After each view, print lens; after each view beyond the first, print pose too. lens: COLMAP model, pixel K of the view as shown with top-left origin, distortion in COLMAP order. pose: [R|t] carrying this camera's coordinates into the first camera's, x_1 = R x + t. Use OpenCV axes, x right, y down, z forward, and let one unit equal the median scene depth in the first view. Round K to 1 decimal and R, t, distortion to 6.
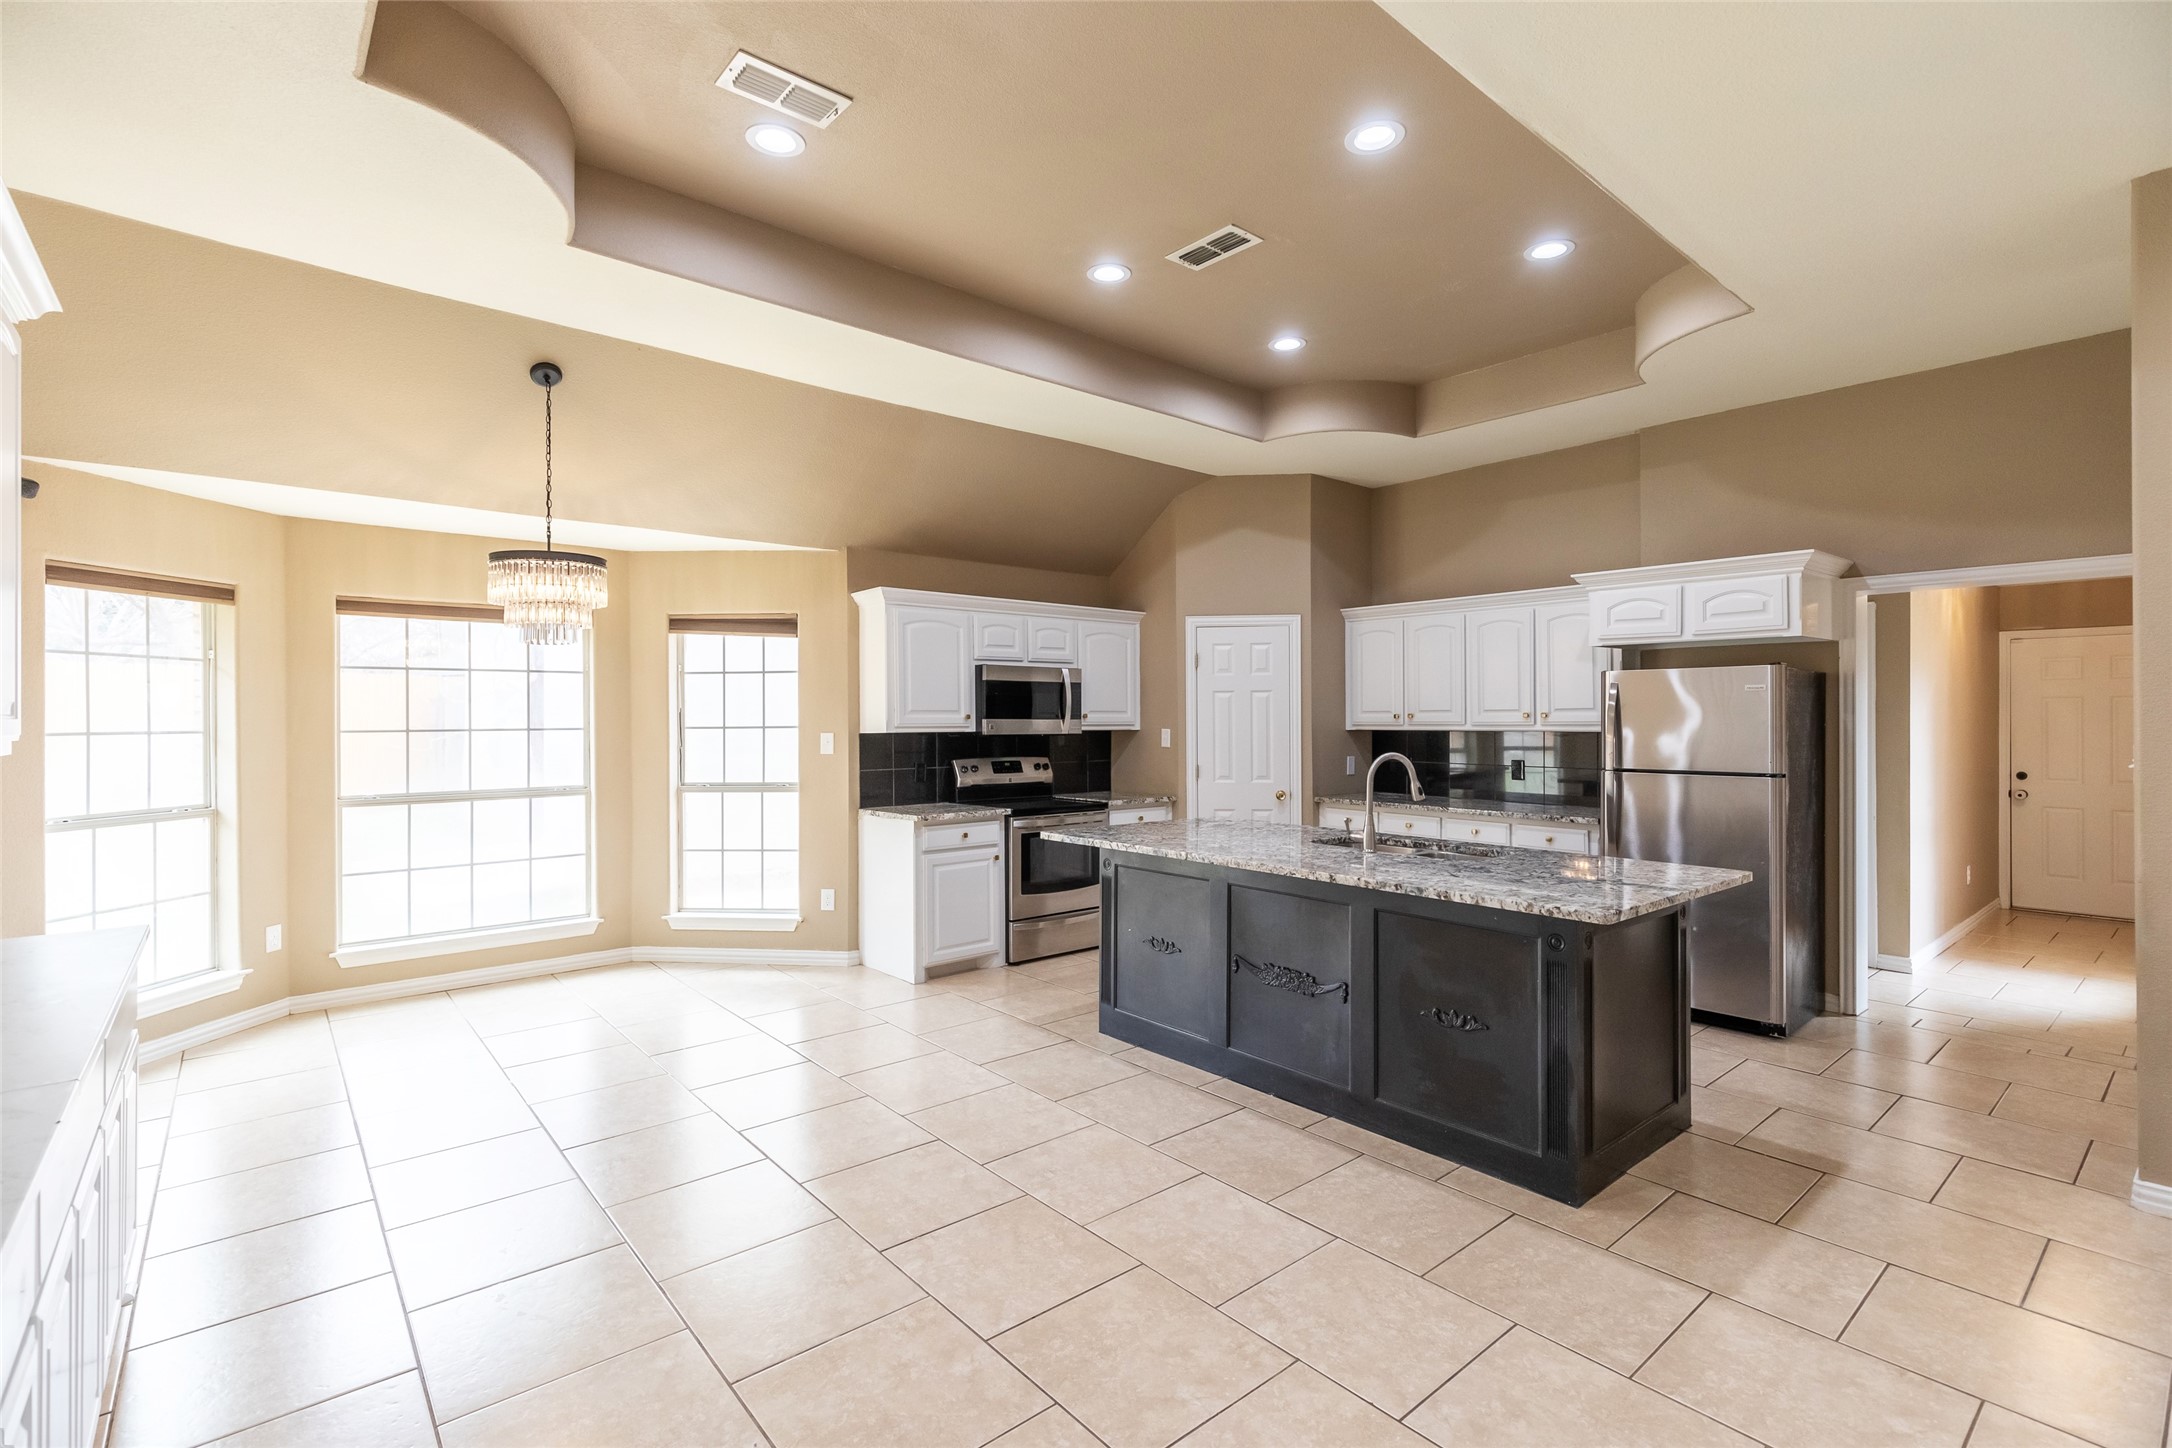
lens RADIAL K [[989.4, 0, 1070.6], [0, 989.4, 710.4], [0, 0, 1]] dist [0.010387, 0.000361]
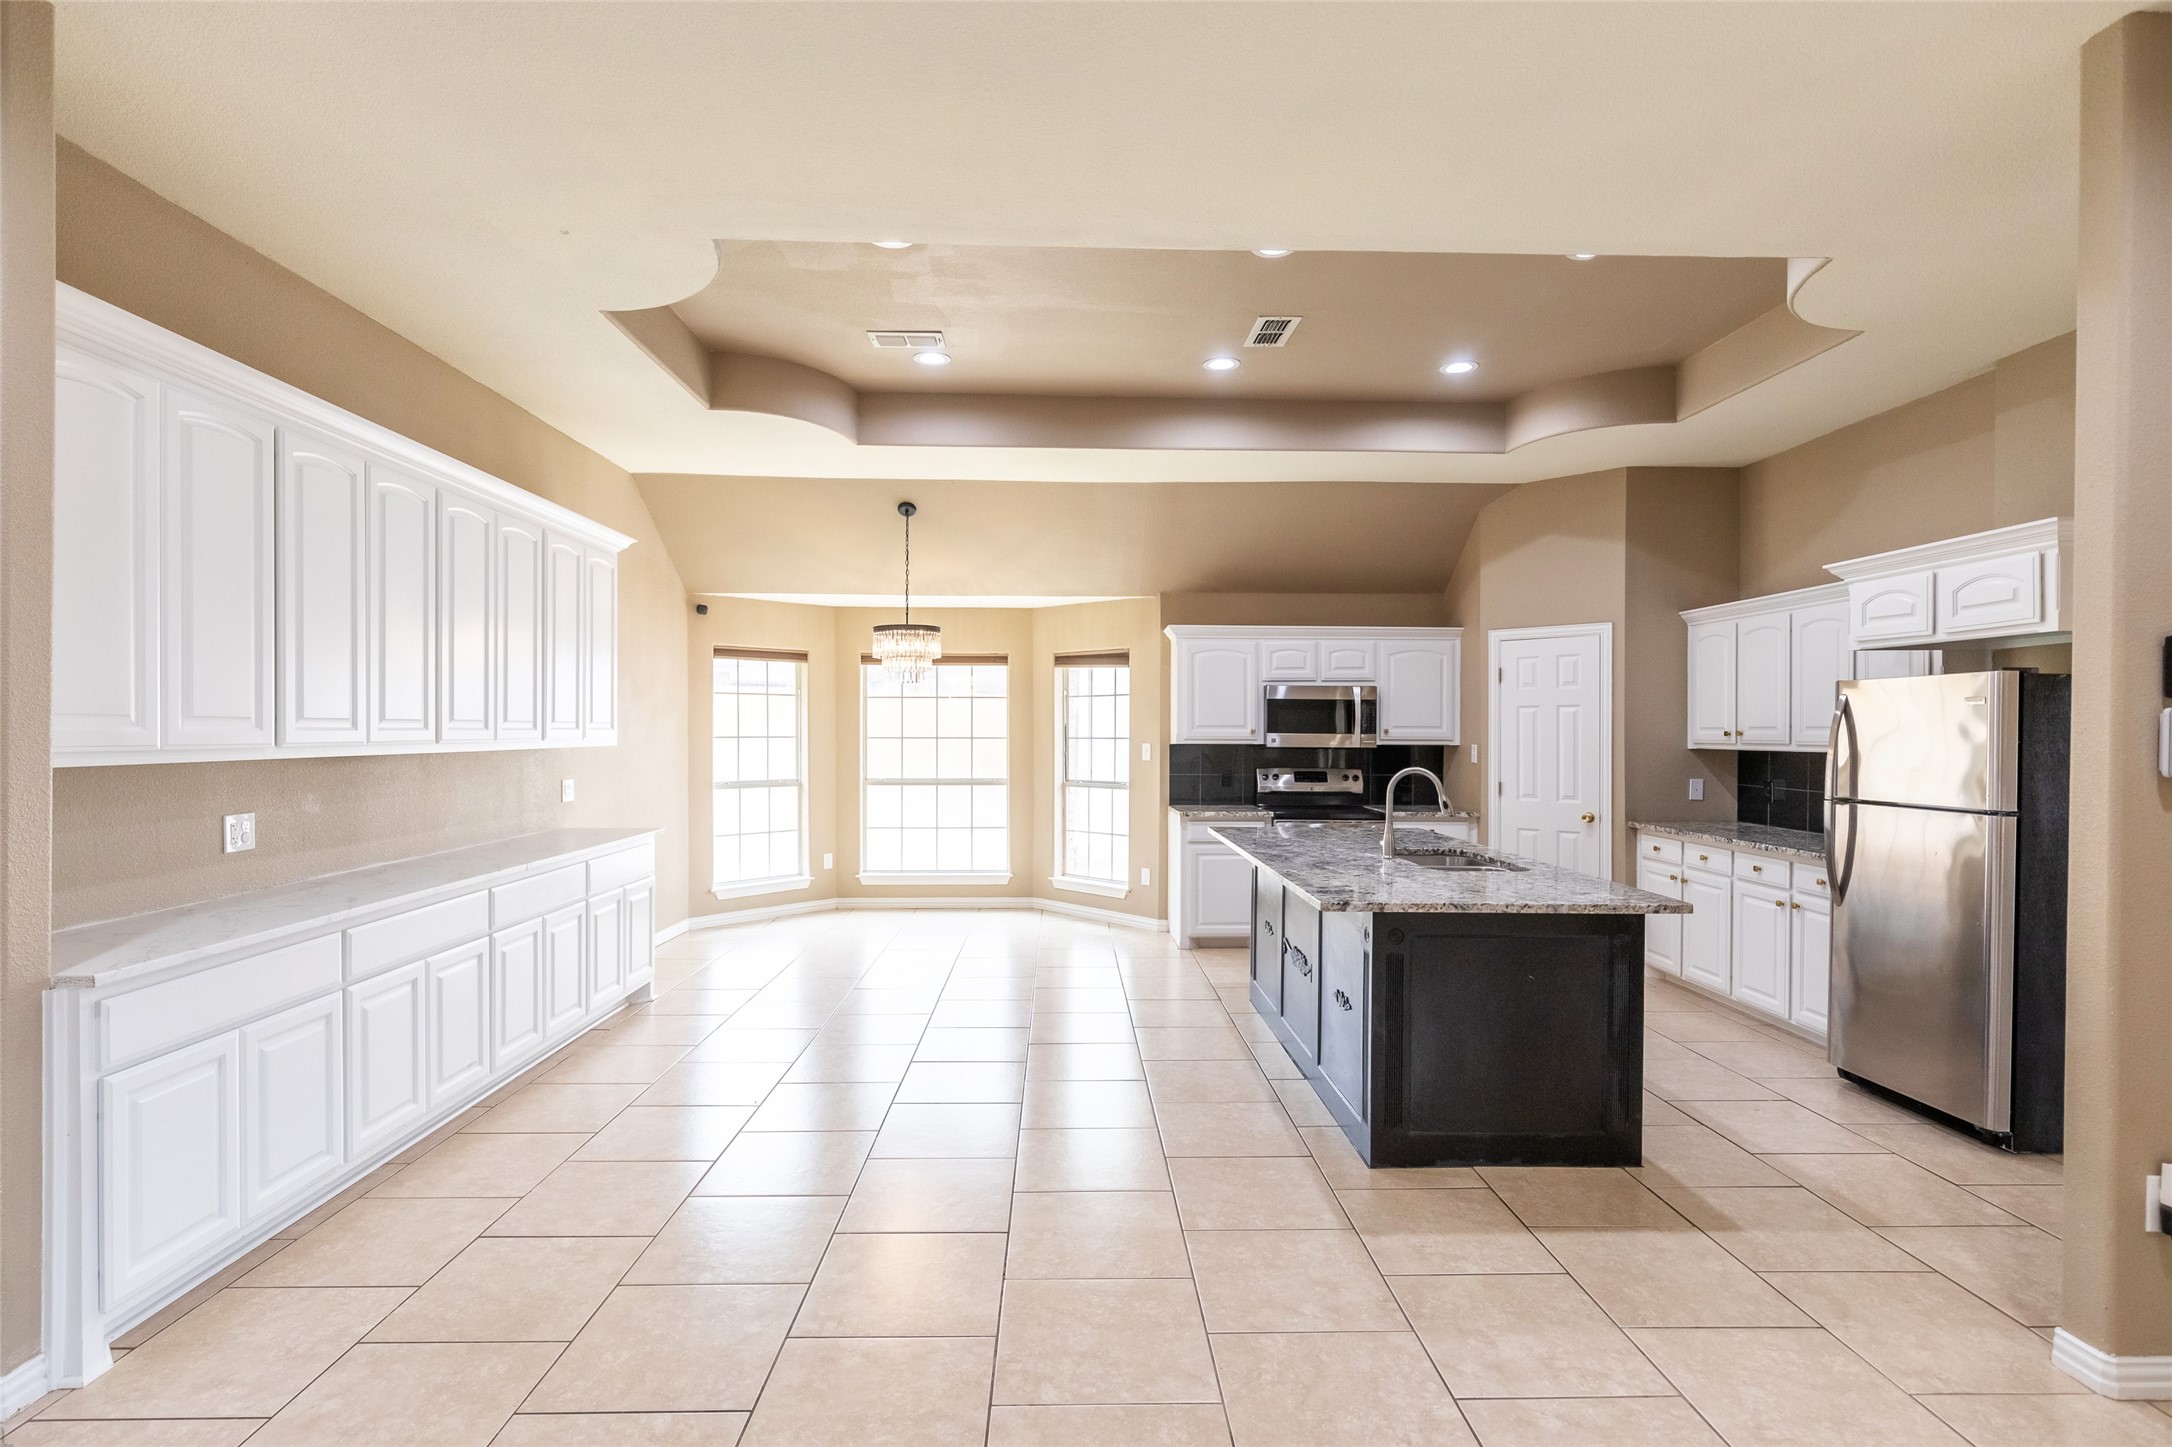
lens RADIAL K [[1014.6, 0, 1069.0], [0, 1014.6, 731.9], [0, 0, 1]] dist [-0.001169, 0.000368]
pose [[0.777958, 0.007235, -0.628274, 0.506995], [-0.001318, 0.999950, 0.009883, -0.004239], [0.628315, -0.006860, 0.777929, -0.058585]]
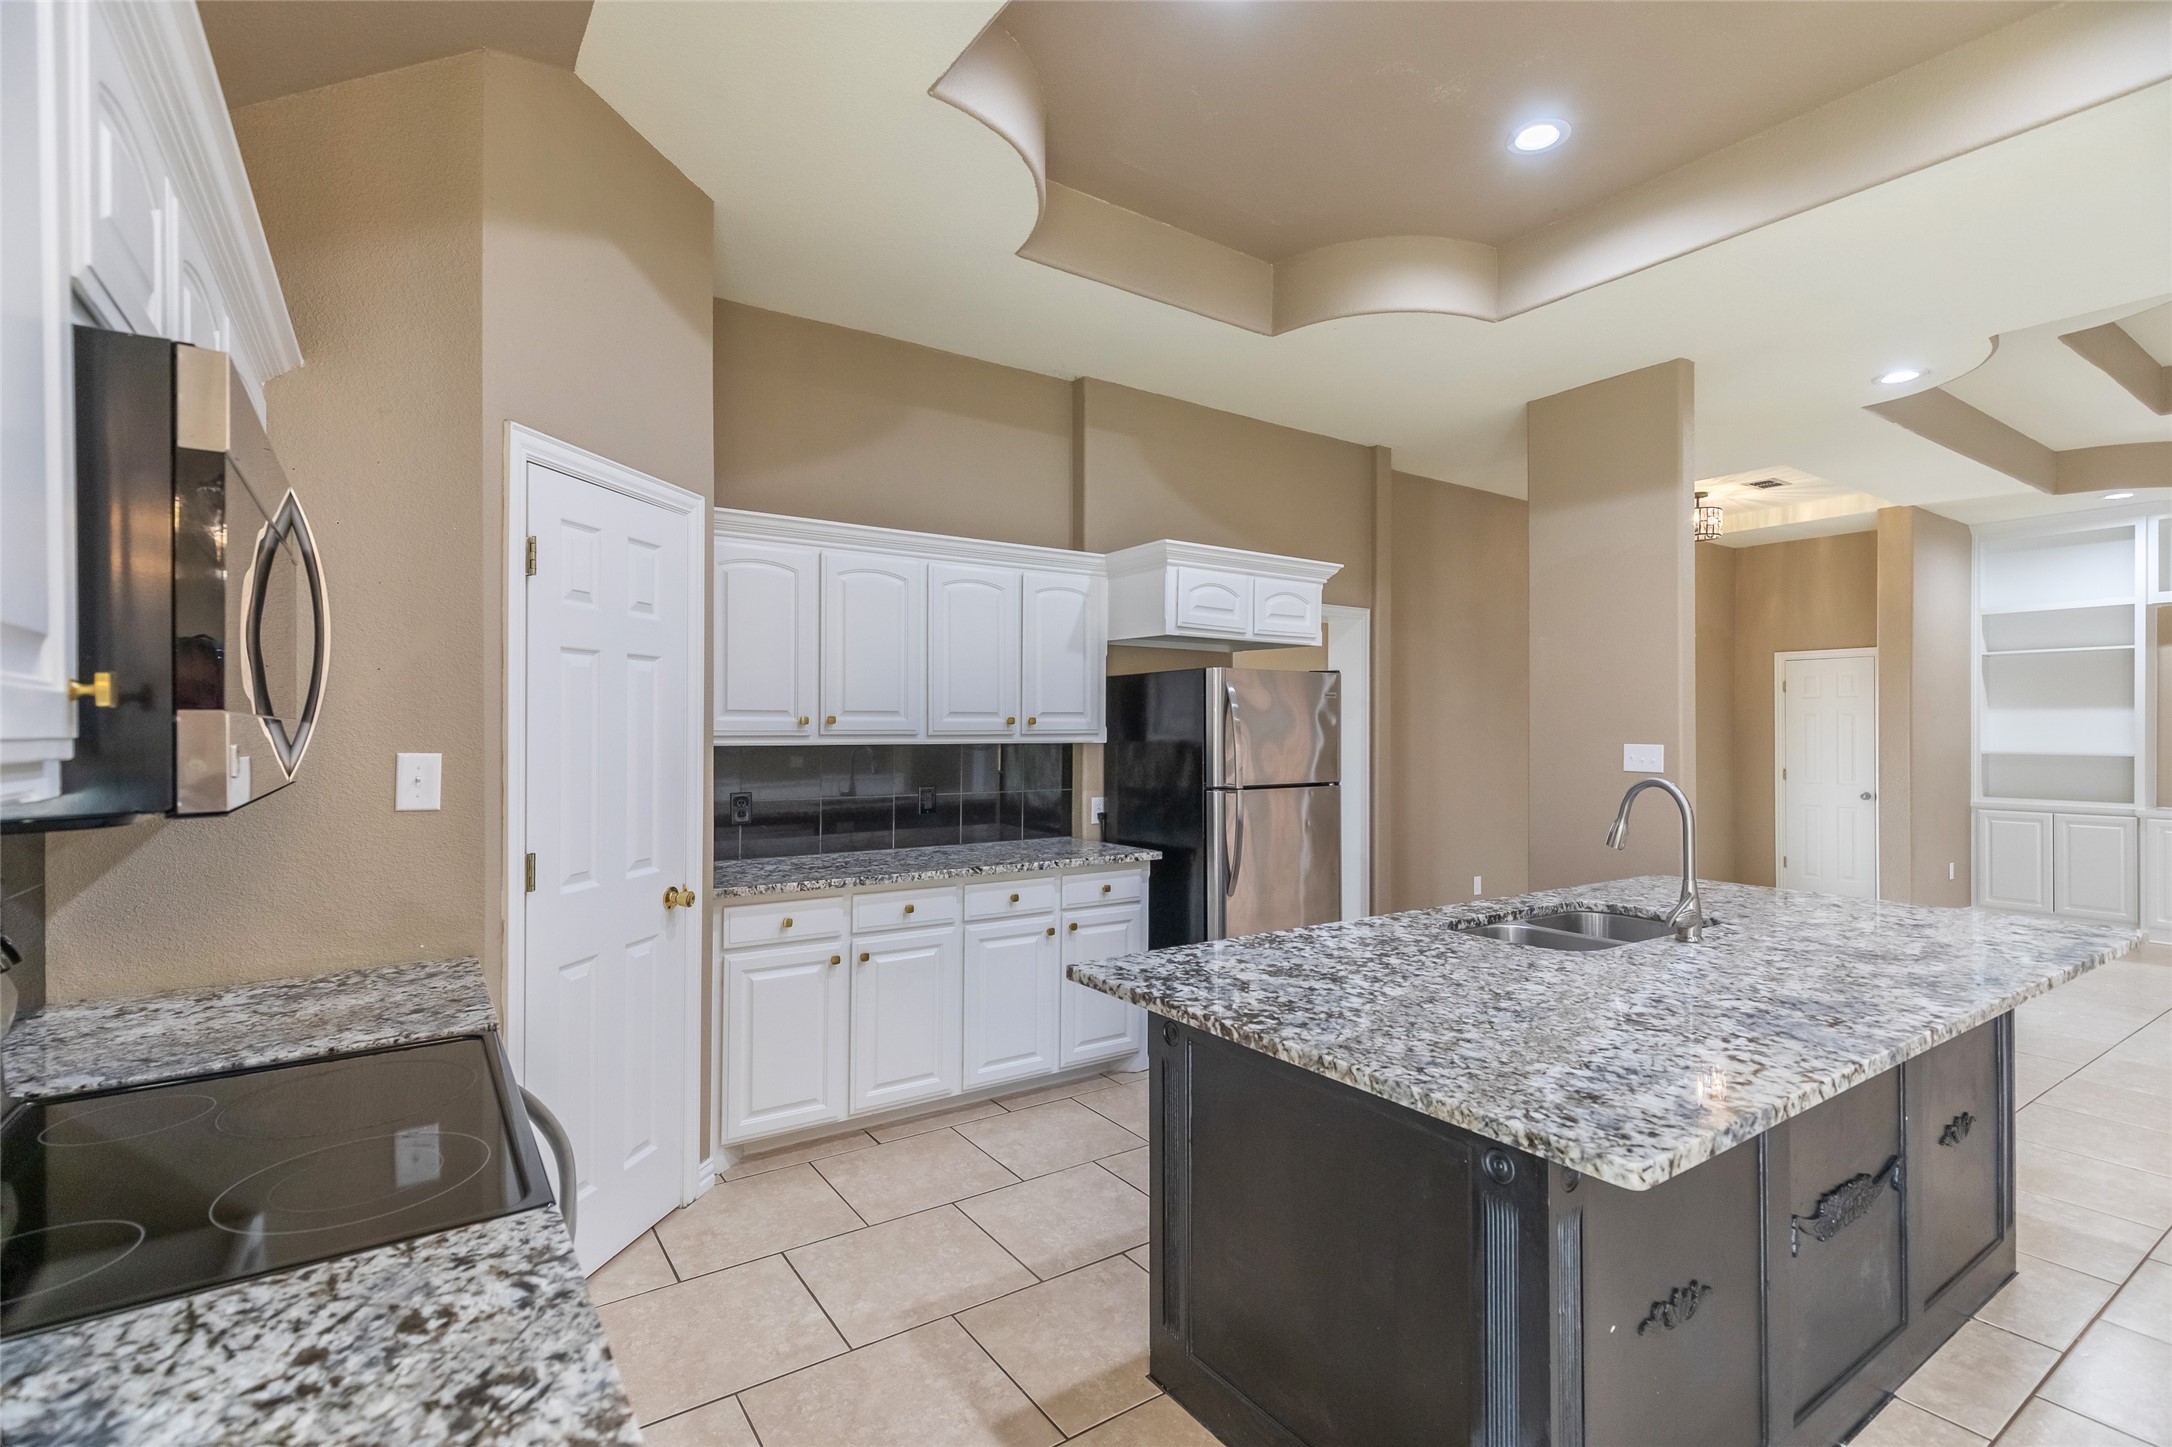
lens RADIAL K [[989.4, 0, 1076.5], [0, 989.4, 733.7], [0, 0, 1]] dist [0.010387, 0.000361]
pose [[0.097013, -0.003706, 0.995276, -0.244128], [-0.009560, 0.999943, 0.004655, 0.011147], [-0.995237, -0.009967, 0.096972, 0.922128]]
